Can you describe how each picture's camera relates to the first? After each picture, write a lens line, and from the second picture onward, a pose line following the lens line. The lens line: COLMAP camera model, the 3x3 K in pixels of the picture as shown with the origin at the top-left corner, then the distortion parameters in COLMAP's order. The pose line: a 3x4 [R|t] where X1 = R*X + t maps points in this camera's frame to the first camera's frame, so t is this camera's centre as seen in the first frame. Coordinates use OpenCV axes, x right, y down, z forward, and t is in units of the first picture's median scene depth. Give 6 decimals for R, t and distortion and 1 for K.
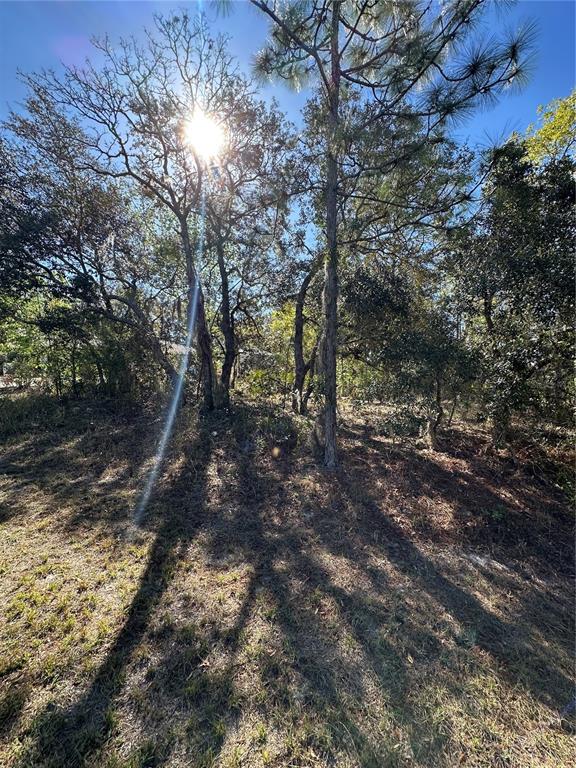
lens RADIAL K [[305.4, 0, 289.5], [0, 305.4, 382.5], [0, 0, 1]] dist [-0.000492, 0.000232]
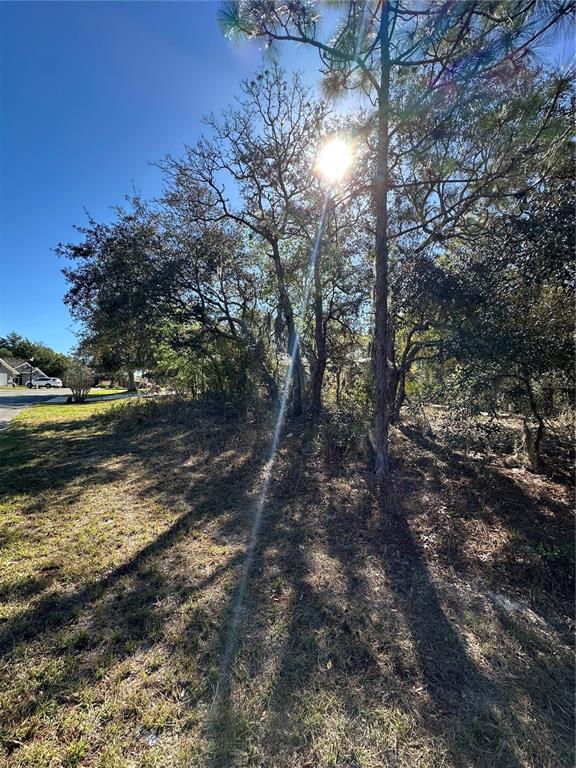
lens RADIAL K [[305.4, 0, 289.5], [0, 305.4, 382.5], [0, 0, 1]] dist [-0.000492, 0.000232]
pose [[0.914799, -0.010339, -0.403777, 0.282430], [-0.004560, 0.999344, -0.035920, 0.030936], [0.403884, 0.034701, 0.914152, 0.026480]]
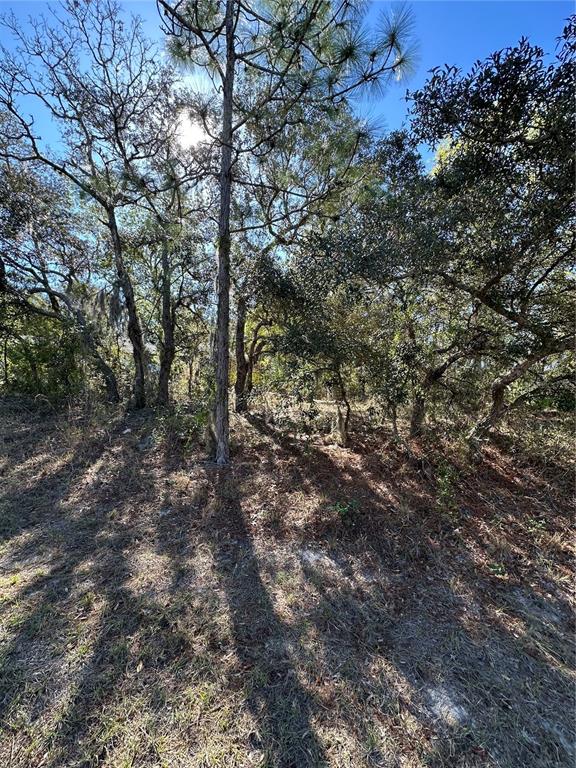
lens RADIAL K [[305.4, 0, 289.5], [0, 305.4, 382.5], [0, 0, 1]] dist [-0.000492, 0.000232]
pose [[0.999073, 0.002594, 0.042979, 0.333736], [-0.002249, 0.999965, -0.008083, 0.032593], [-0.042998, 0.007979, 0.999043, 0.033957]]
